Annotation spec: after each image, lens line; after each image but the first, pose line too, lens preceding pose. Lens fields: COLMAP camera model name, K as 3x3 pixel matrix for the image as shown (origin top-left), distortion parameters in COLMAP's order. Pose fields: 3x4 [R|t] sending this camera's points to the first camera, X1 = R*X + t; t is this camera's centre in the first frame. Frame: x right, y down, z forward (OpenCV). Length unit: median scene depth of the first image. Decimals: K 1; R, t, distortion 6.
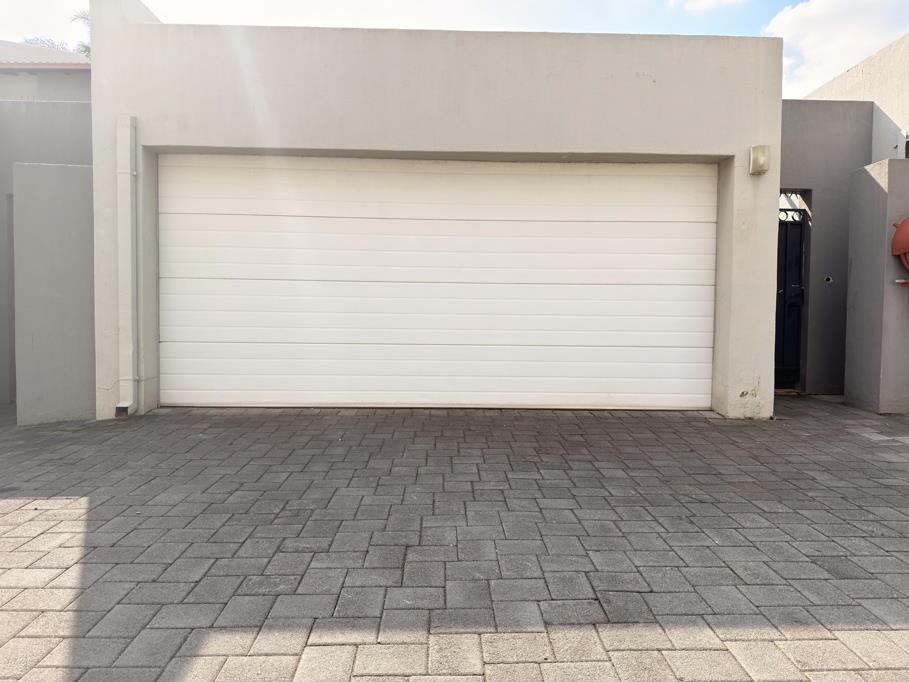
lens RADIAL K [[639.2, 0, 457.5], [0, 639.2, 340.2], [0, 0, 1]] dist [0.032658, -0.041755]
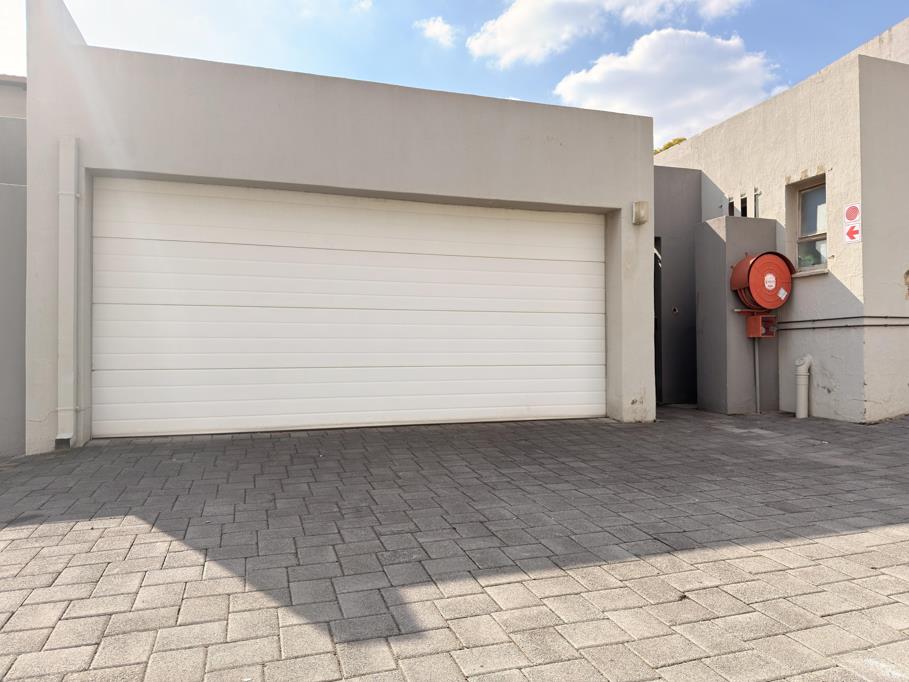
lens RADIAL K [[634.4, 0, 457.8], [0, 634.4, 340.2], [0, 0, 1]] dist [0.080670, -0.122950]
pose [[0.958767, -0.008865, 0.284054, -0.232917], [0.024170, 0.998436, -0.050420, 0.020913], [-0.283162, 0.055207, 0.957482, -0.076290]]
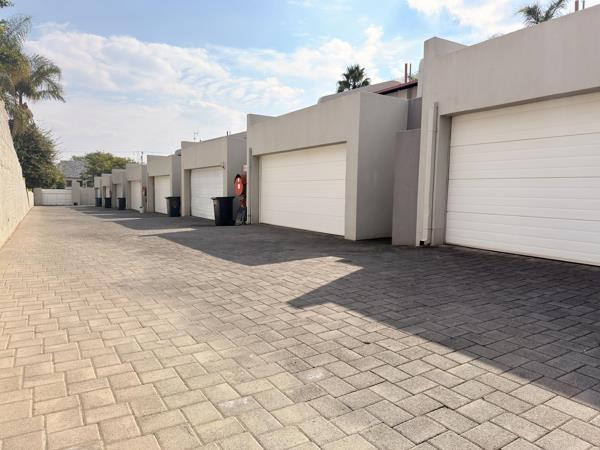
lens RADIAL K [[418.7, 0, 302.2], [0, 418.7, 224.5], [0, 0, 1]] dist [0.080670, -0.122950]
pose [[0.503744, 0.069908, -0.861019, 0.484220], [-0.044744, 0.997494, 0.054811, -0.010158], [0.862693, 0.010915, 0.505610, -0.057760]]
